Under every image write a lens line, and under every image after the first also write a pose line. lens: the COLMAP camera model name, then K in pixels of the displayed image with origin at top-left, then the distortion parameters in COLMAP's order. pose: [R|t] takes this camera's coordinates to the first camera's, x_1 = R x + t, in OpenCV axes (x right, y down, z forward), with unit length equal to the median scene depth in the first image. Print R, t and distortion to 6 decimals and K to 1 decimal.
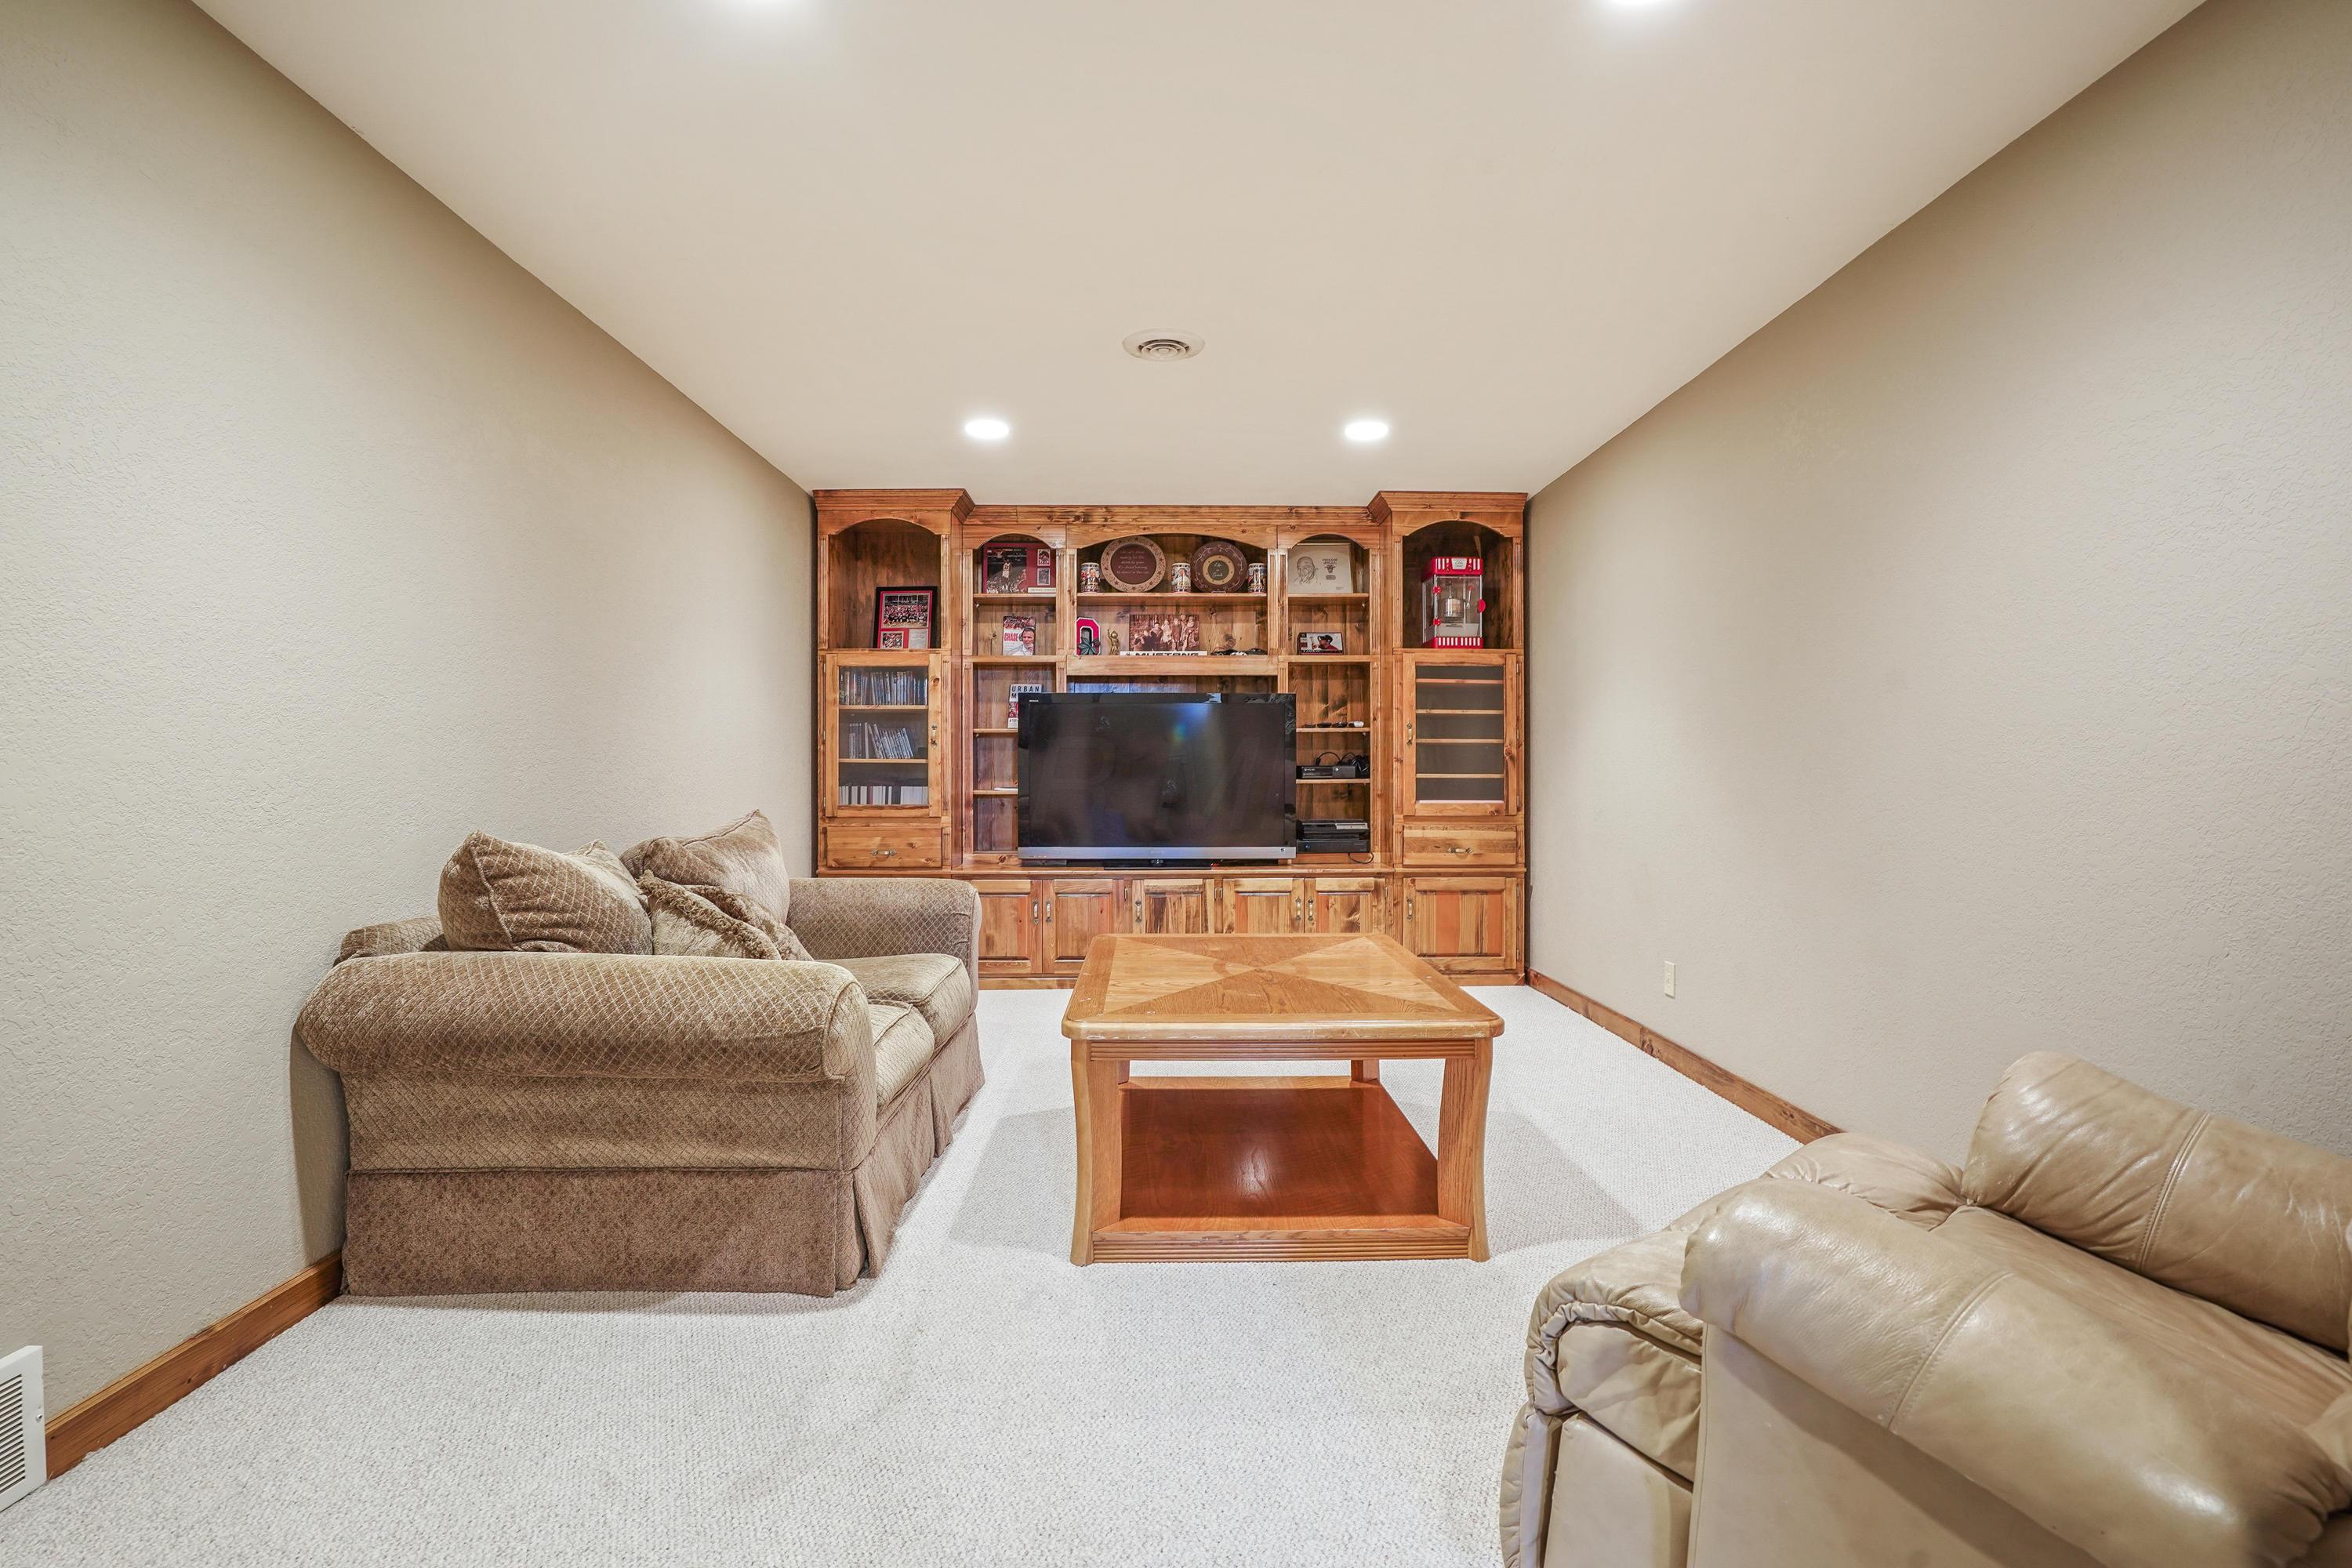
lens RADIAL K [[1083.3, 0, 1167.3], [0, 1083.3, 769.7], [0, 0, 1]] dist [-0.044216, 0.000139]
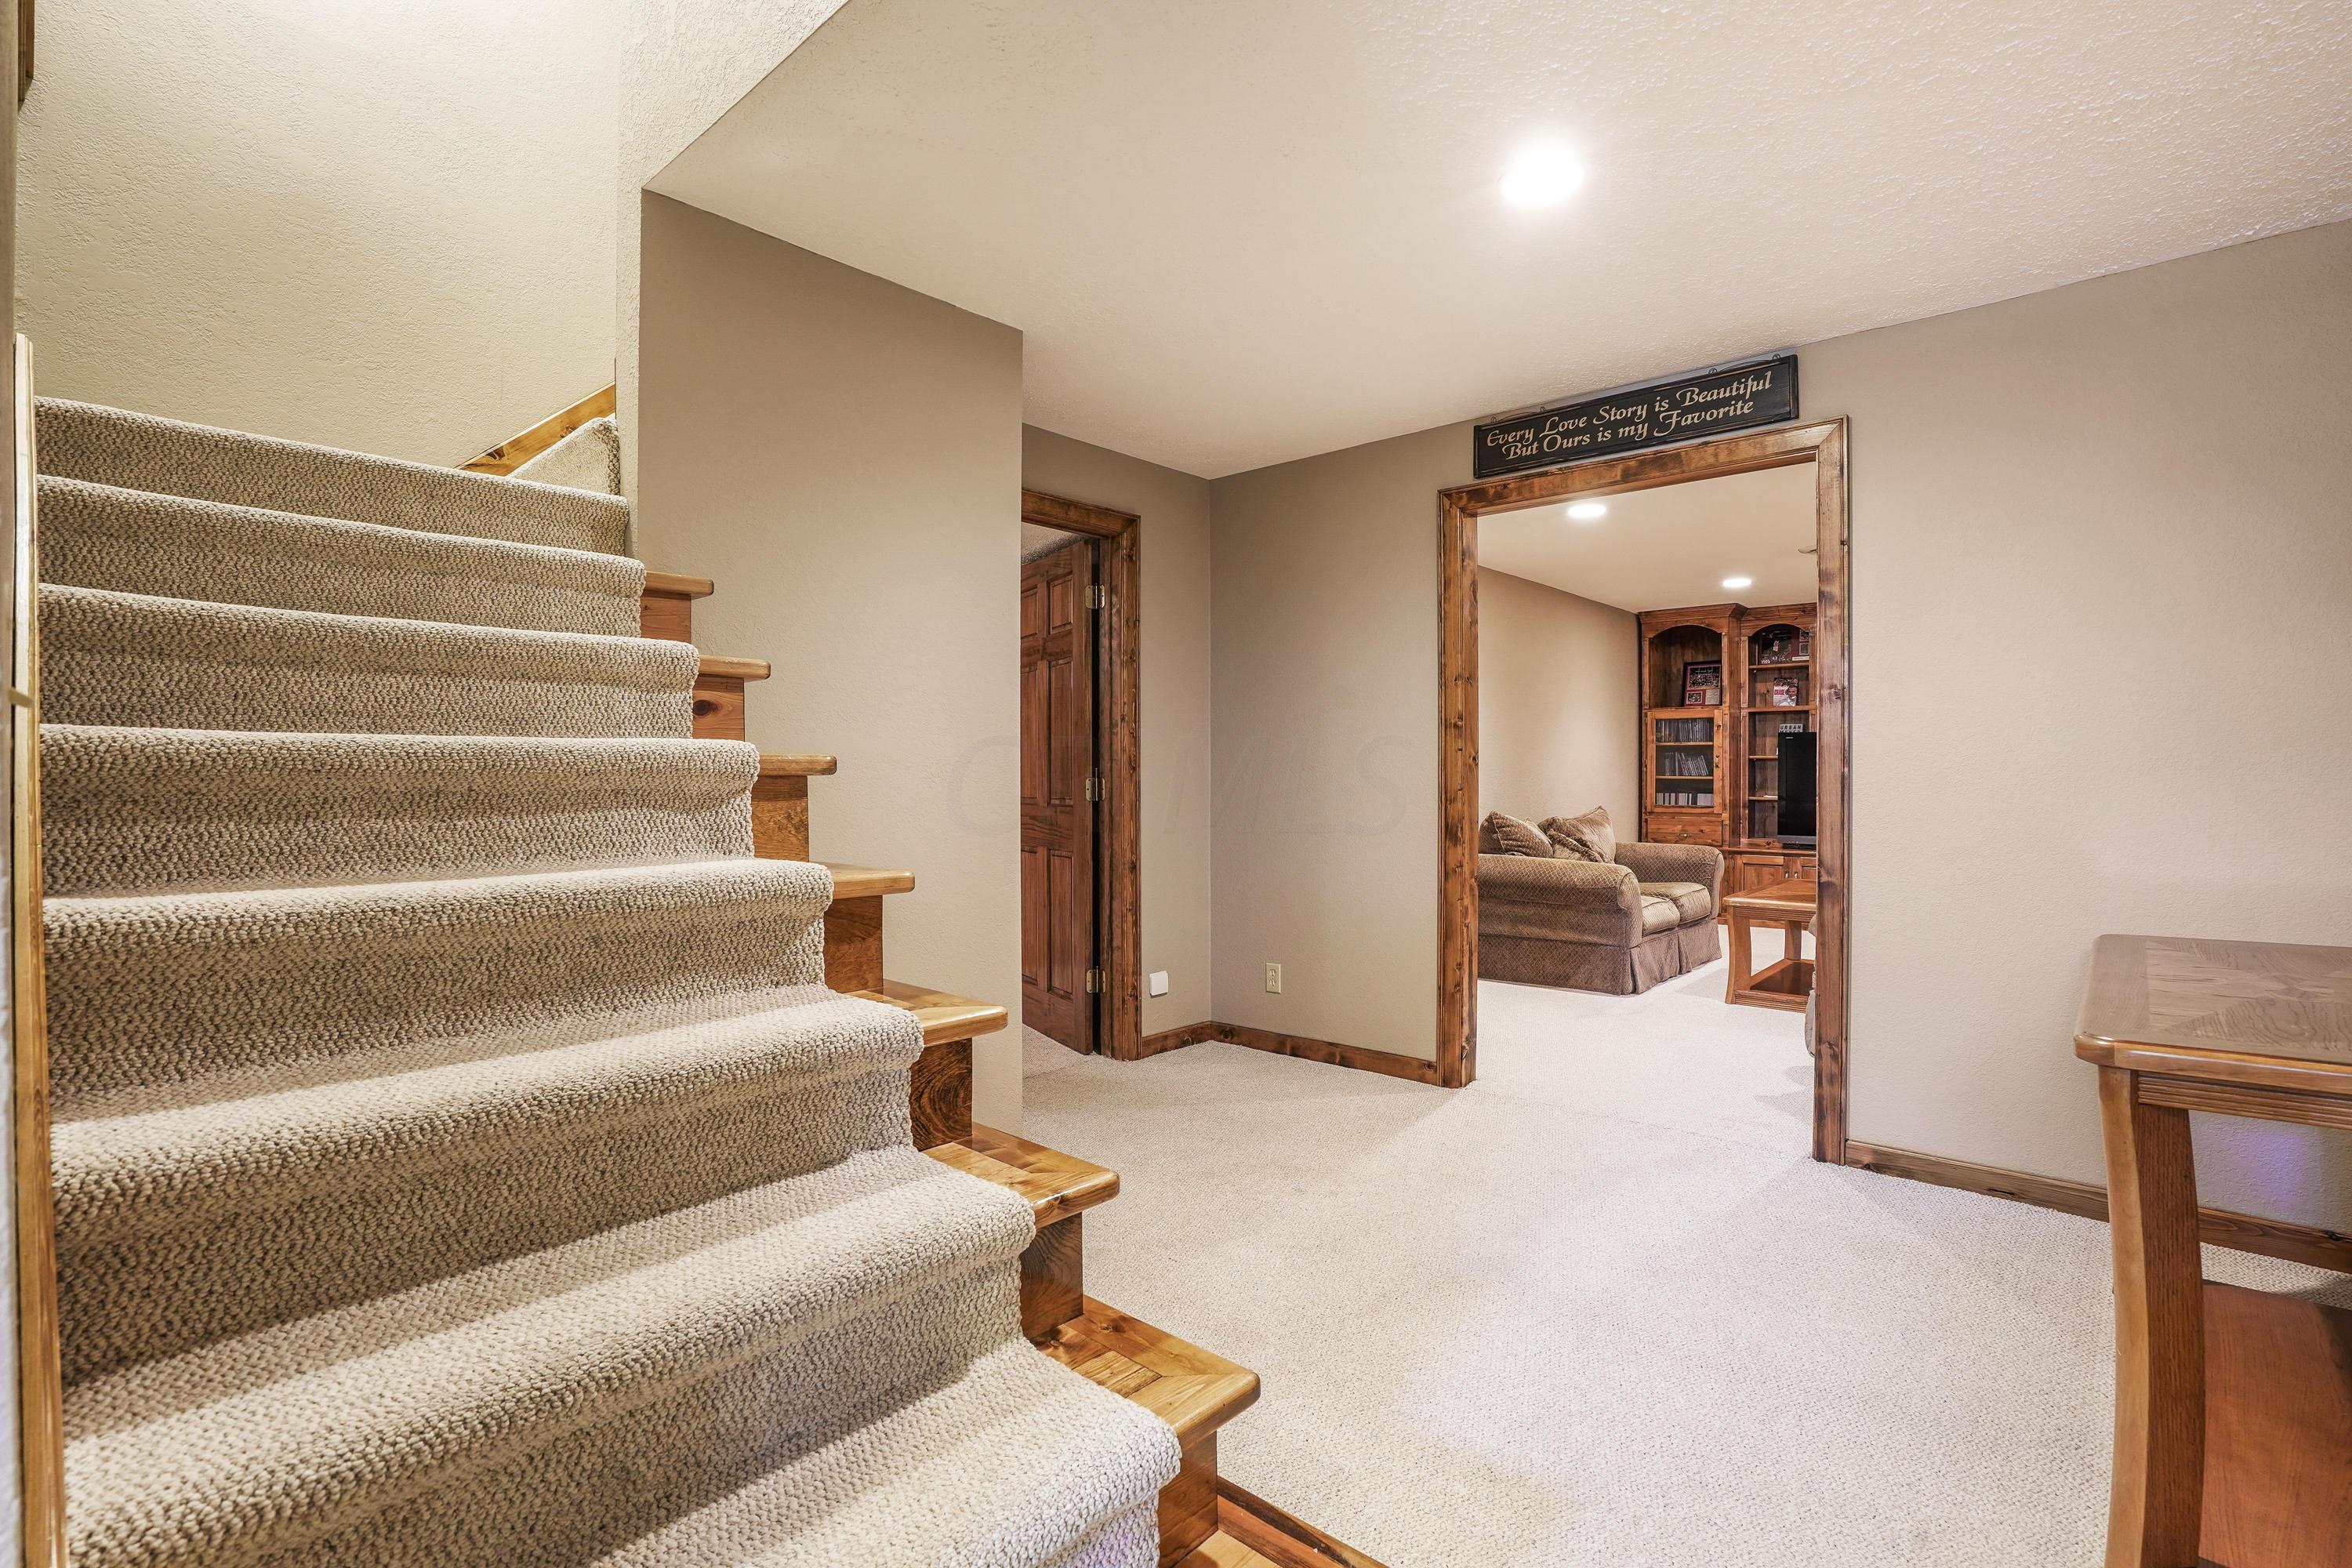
lens RADIAL K [[1083.3, 0, 1168.1], [0, 1083.3, 775.0], [0, 0, 1]] dist [-0.044216, 0.000139]
pose [[0.719819, 0.003298, -0.694154, 0.285098], [0.000252, 0.999987, 0.005012, -0.020035], [0.694162, -0.003783, 0.719809, -0.662867]]
